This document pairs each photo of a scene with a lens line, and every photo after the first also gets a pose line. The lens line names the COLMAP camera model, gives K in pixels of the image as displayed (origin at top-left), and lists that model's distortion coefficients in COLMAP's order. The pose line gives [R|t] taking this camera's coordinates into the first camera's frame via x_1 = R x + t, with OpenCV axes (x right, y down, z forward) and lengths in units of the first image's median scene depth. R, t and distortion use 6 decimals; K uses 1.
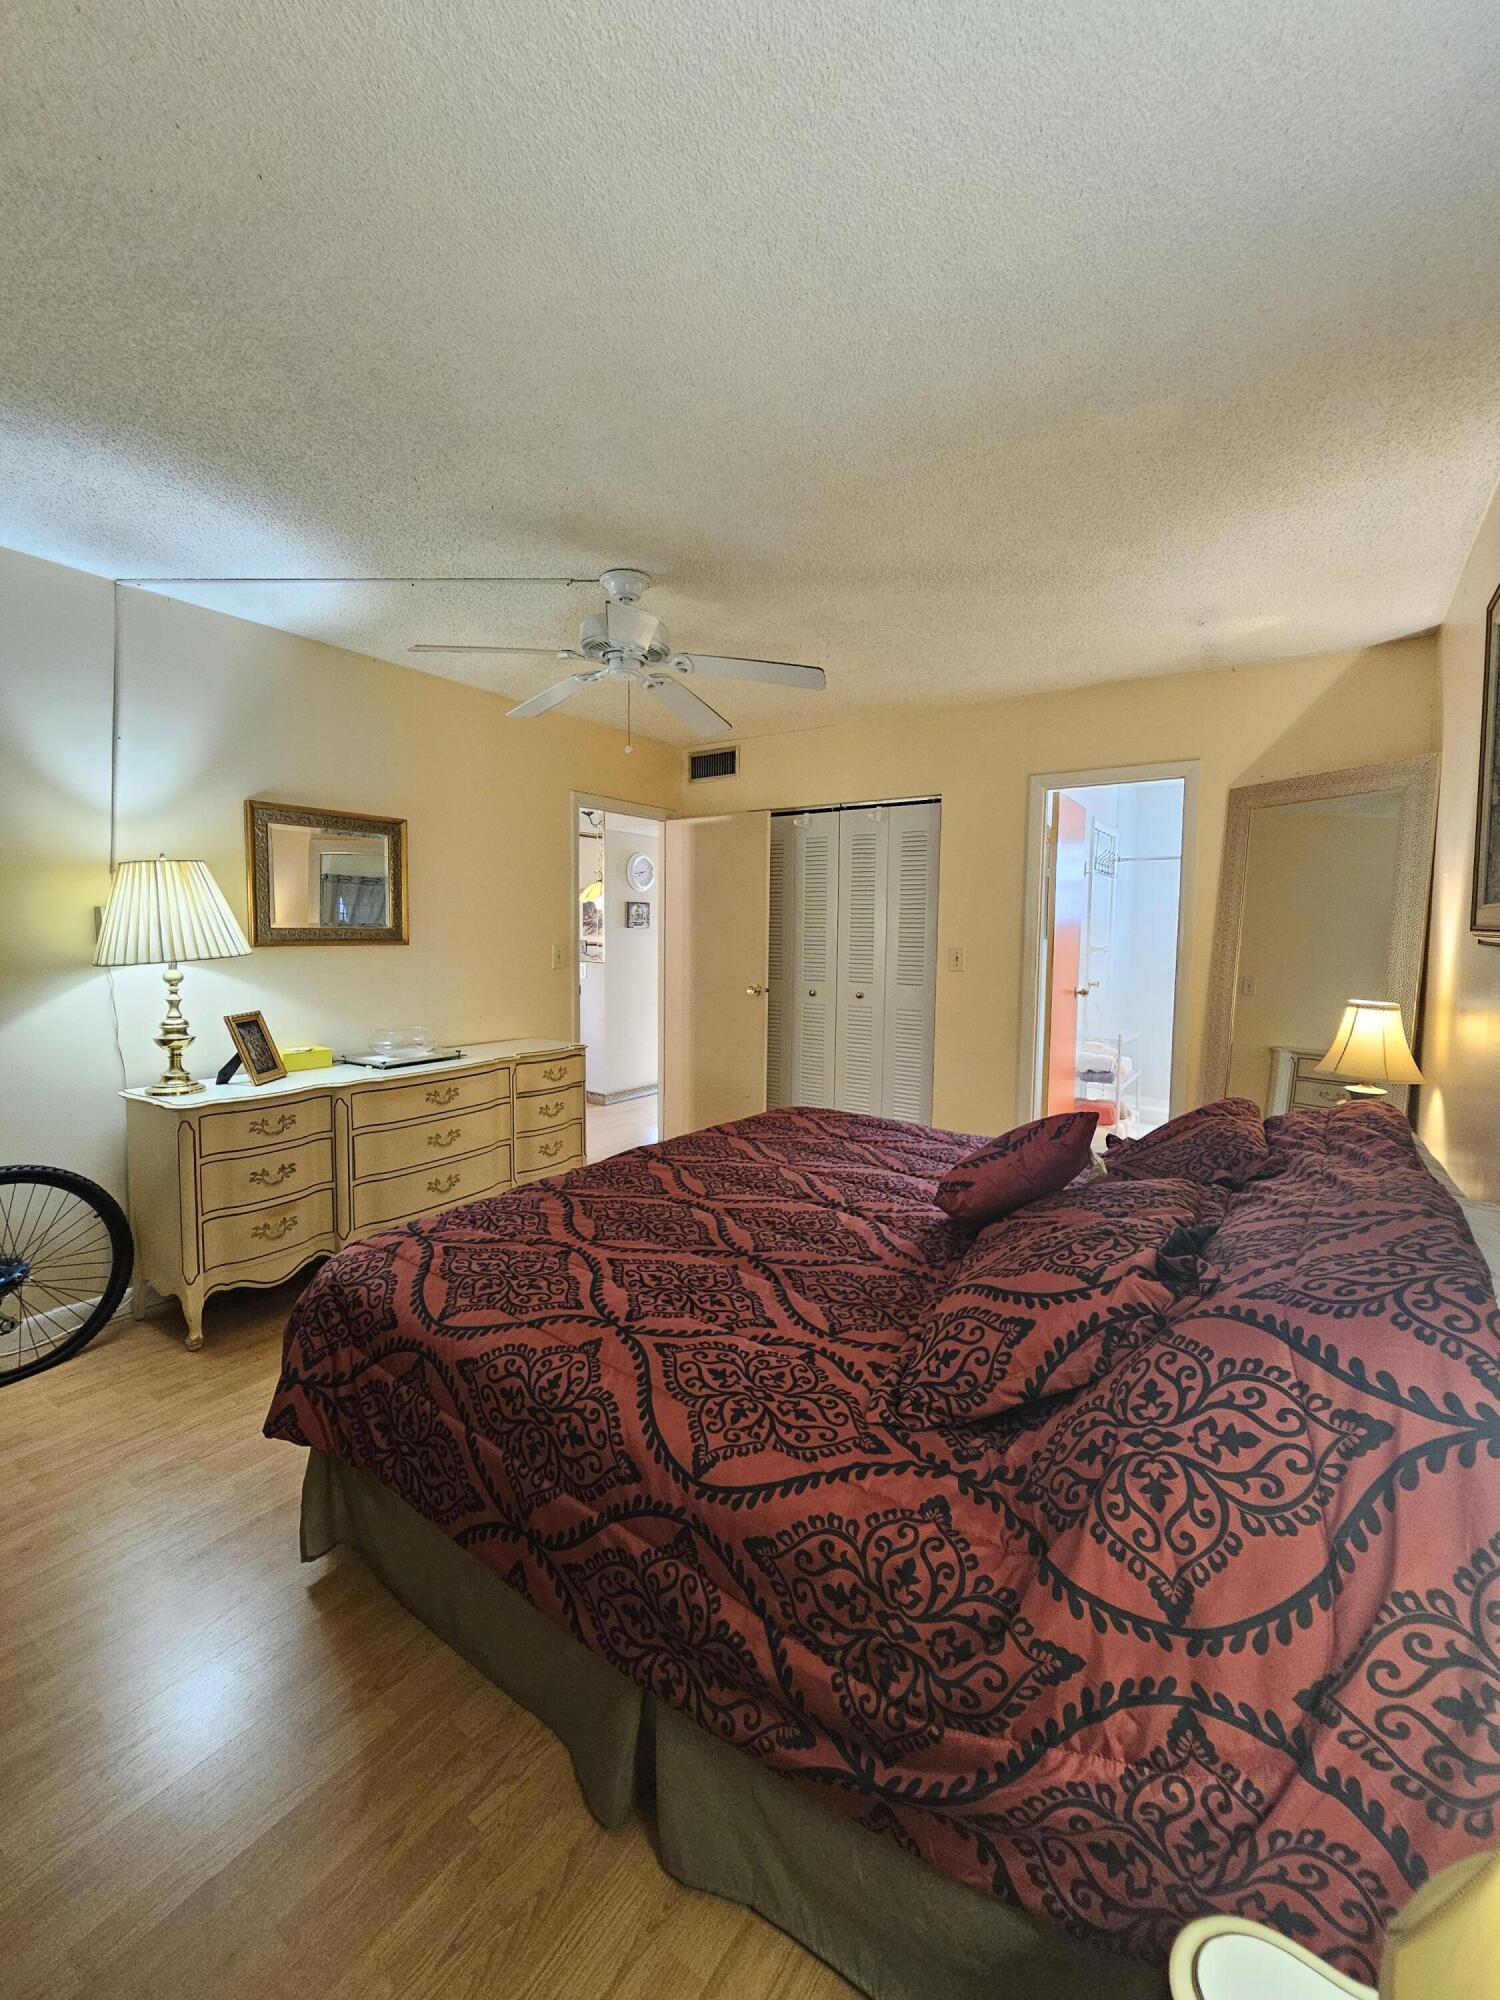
lens RADIAL K [[824.6, 0, 754.7], [0, 824.6, 996.5], [0, 0, 1]] dist [0.002666, 0.000313]
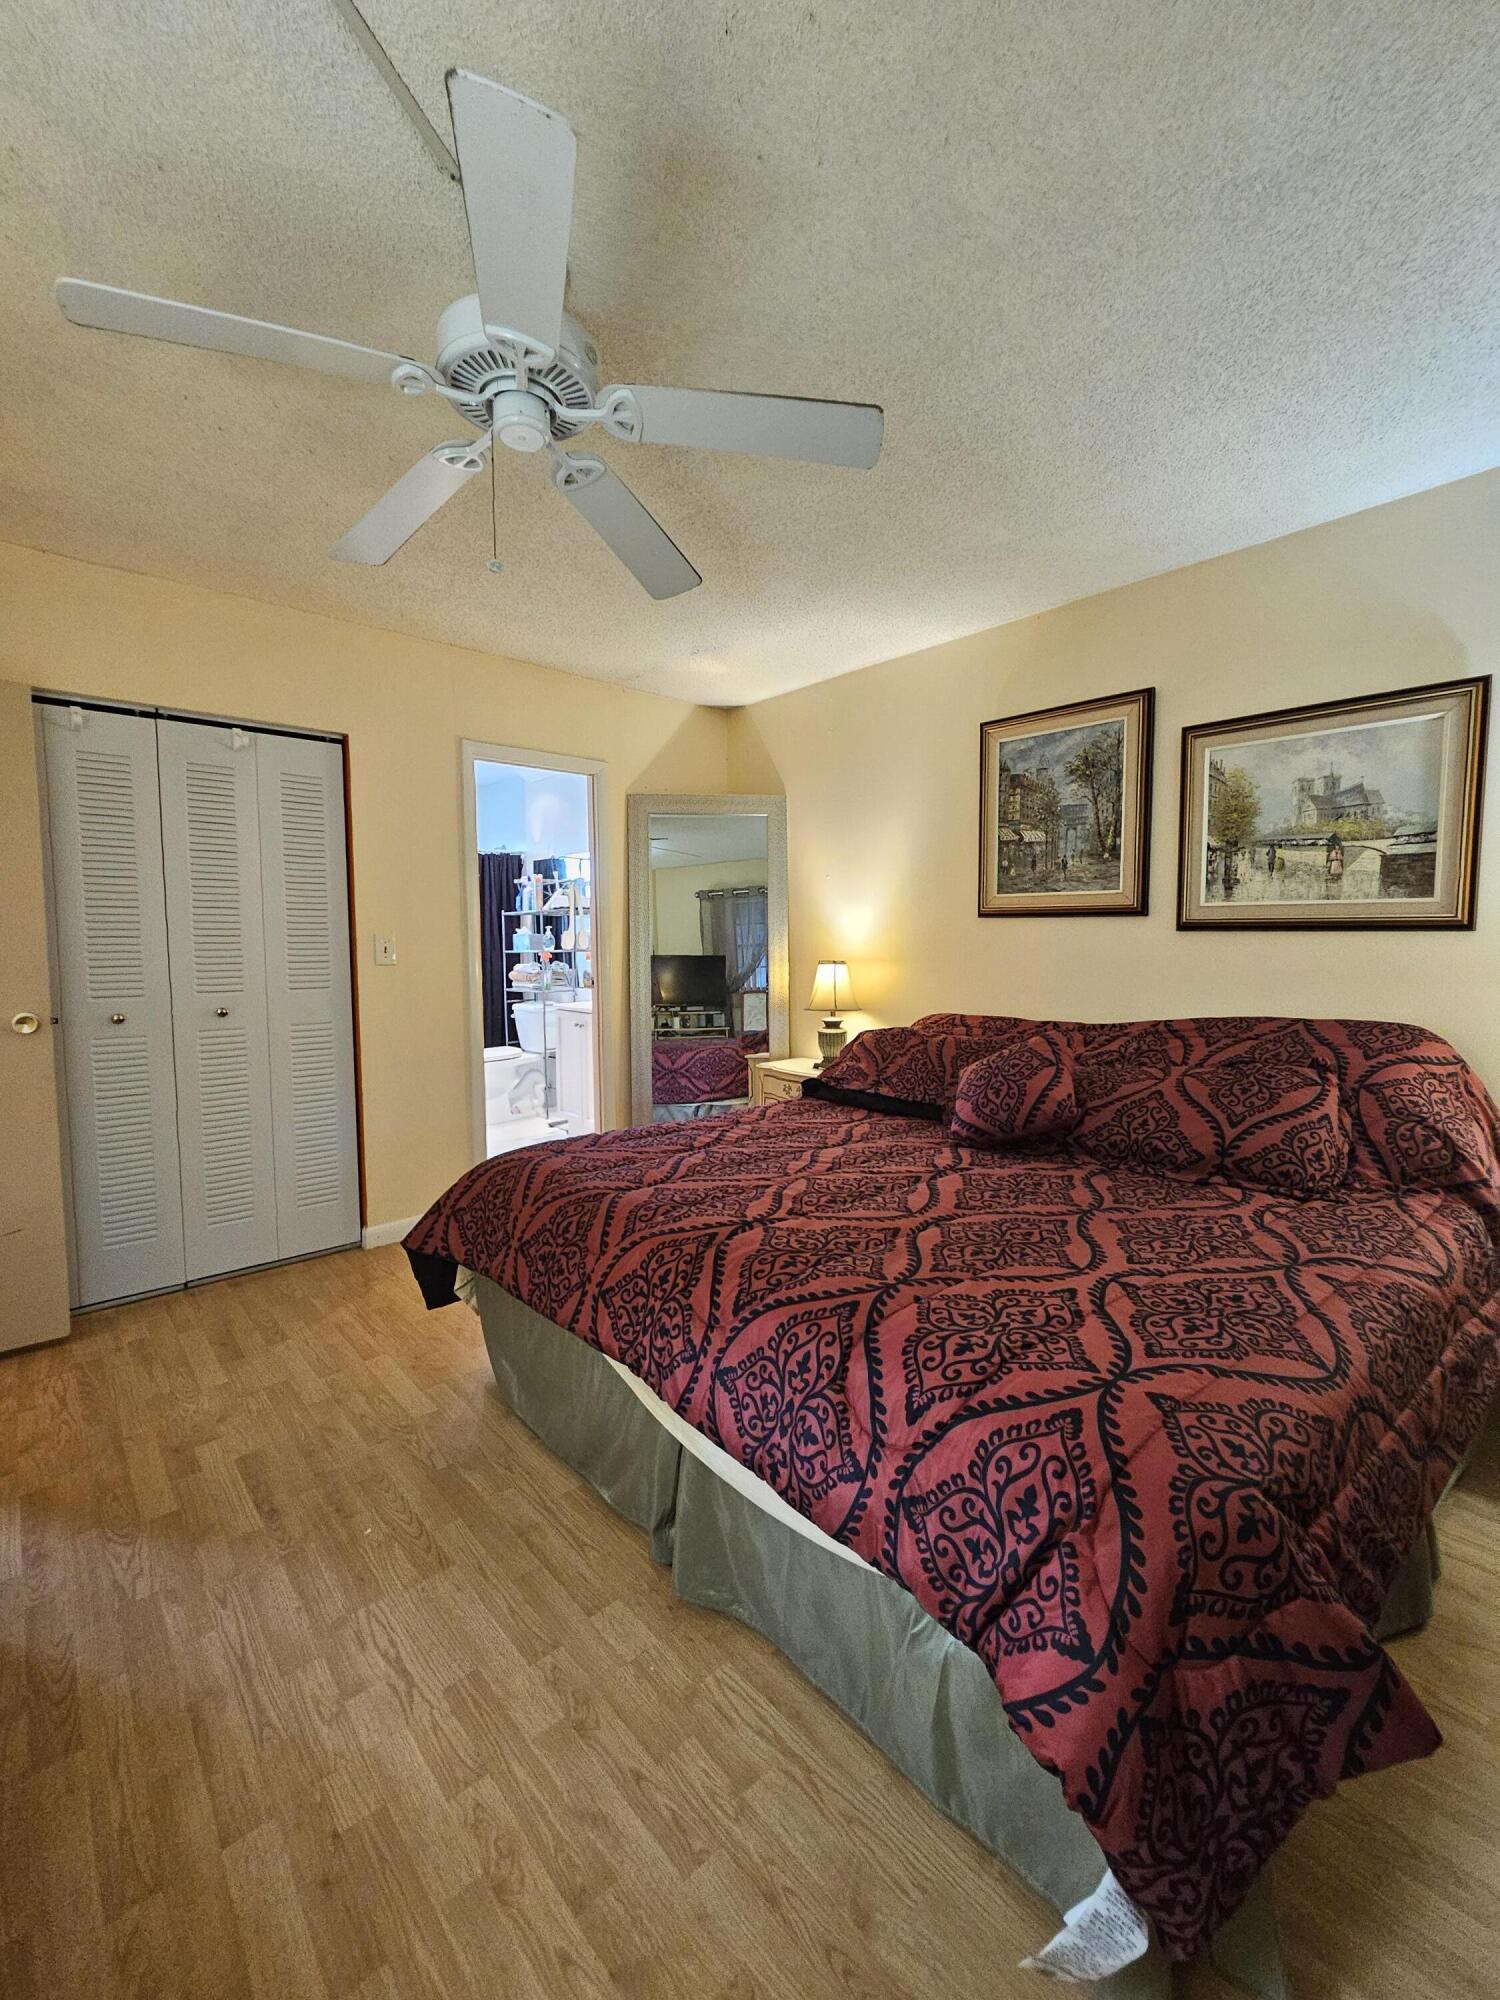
lens RADIAL K [[824.6, 0, 754.7], [0, 824.6, 996.5], [0, 0, 1]] dist [0.002666, 0.000313]
pose [[0.232379, -0.083994, 0.968992, -0.836187], [0.086403, 0.994108, 0.065451, -0.041494], [-0.968780, 0.068514, 0.238268, 0.885369]]
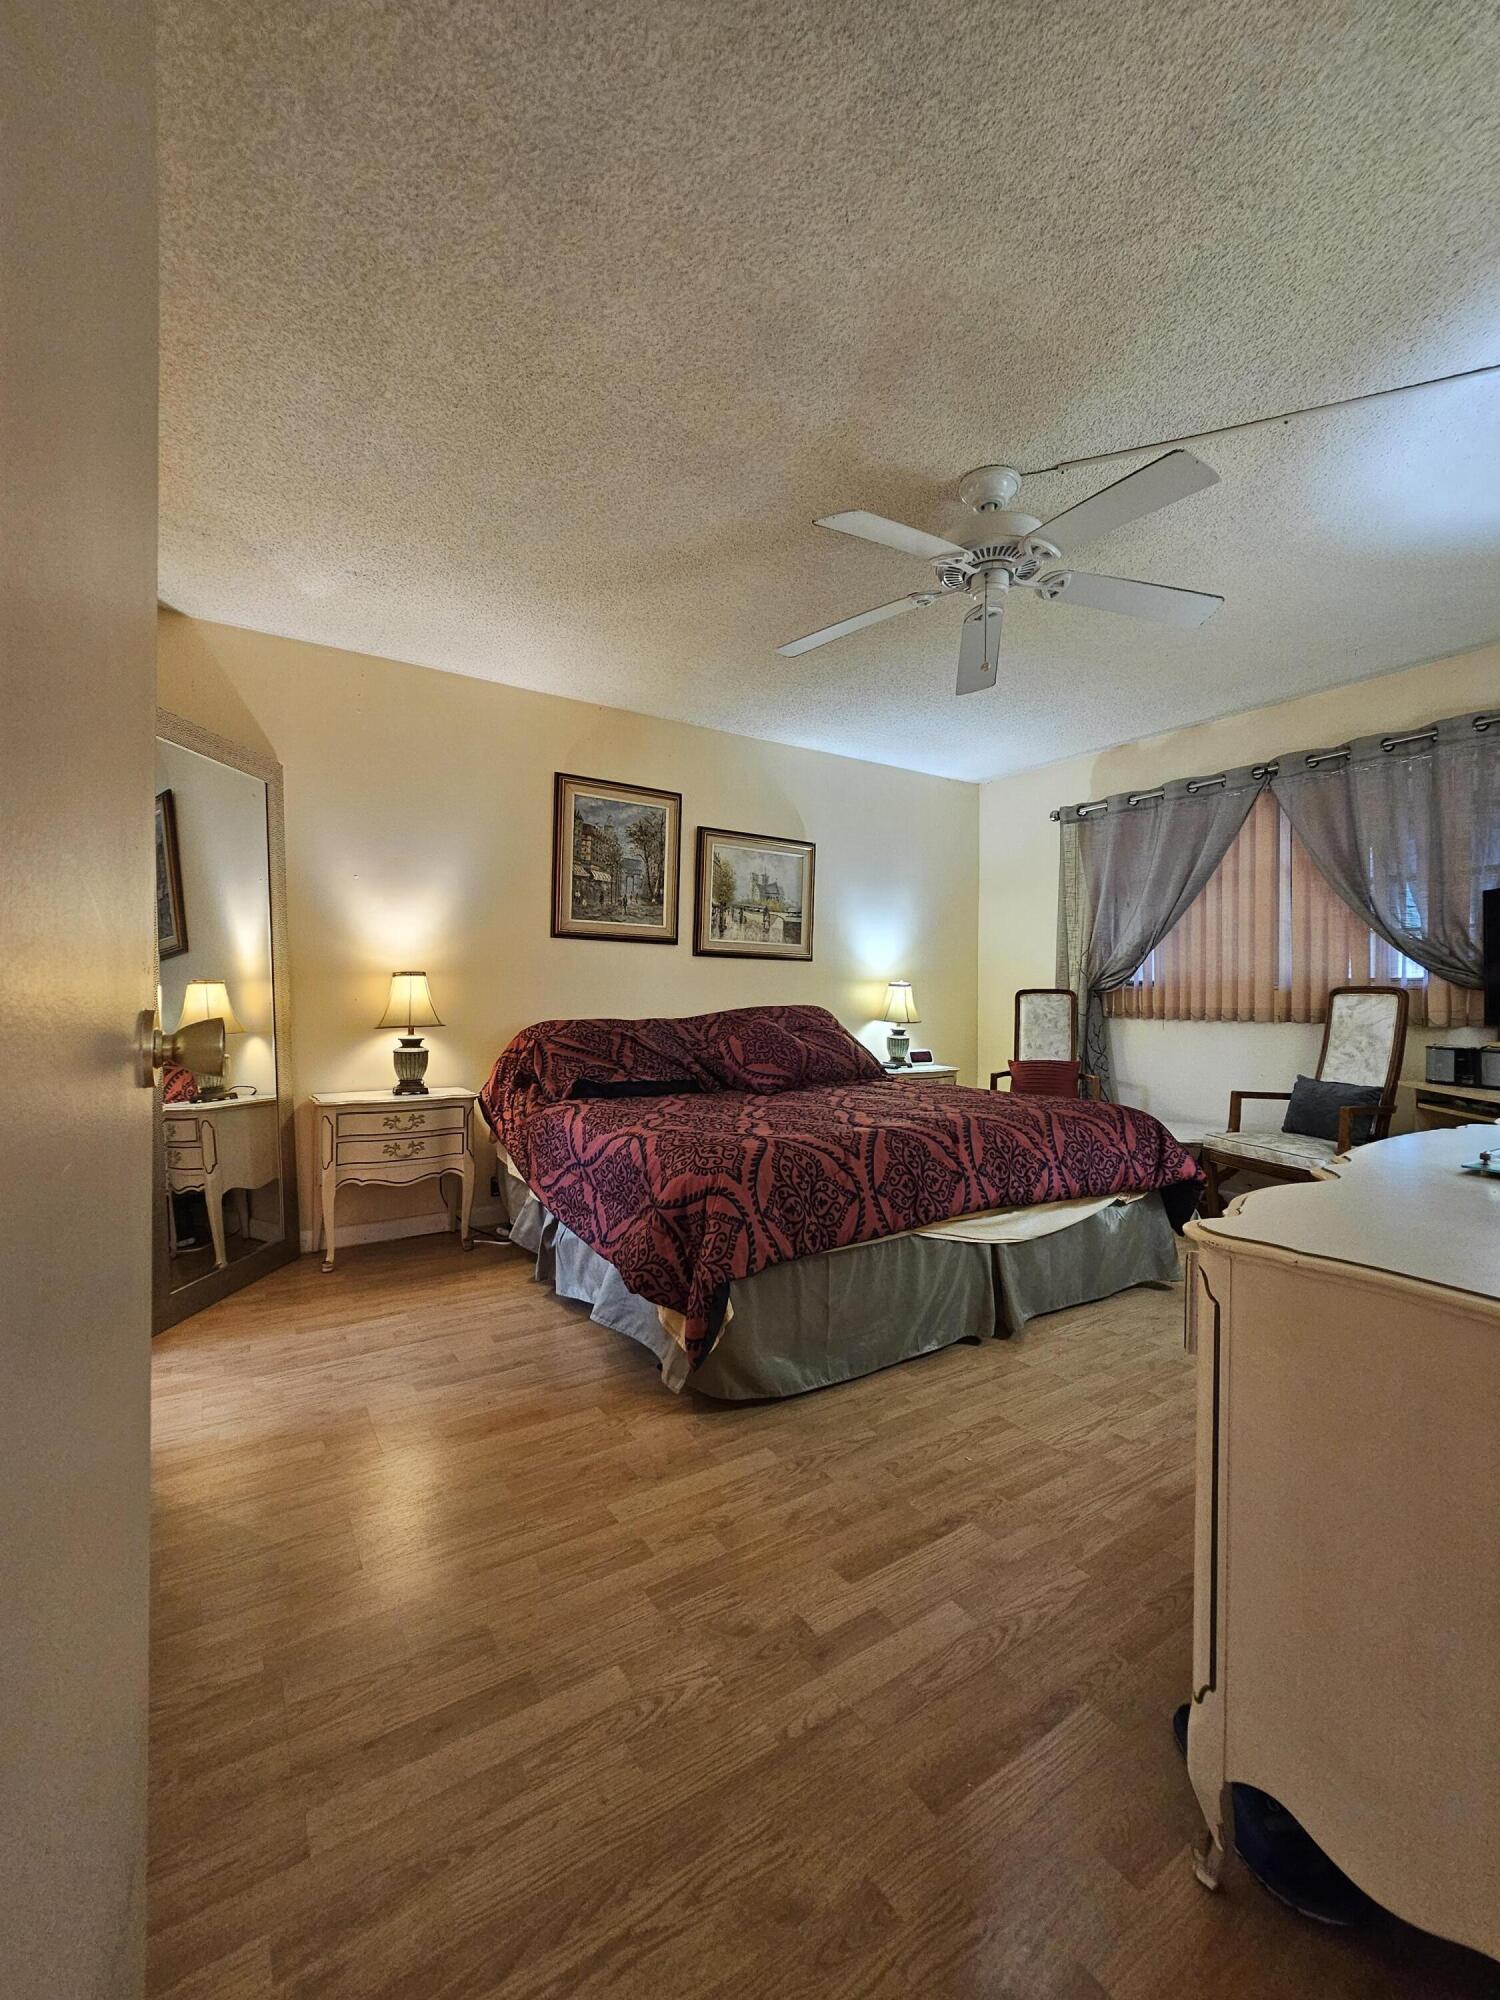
lens RADIAL K [[824.6, 0, 754.7], [0, 824.6, 996.5], [0, 0, 1]] dist [0.002666, 0.000313]
pose [[-0.925286, -0.019080, 0.378789, -0.321891], [0.012284, 0.996702, 0.080212, -0.061356], [-0.379070, 0.078872, -0.922001, 2.268335]]
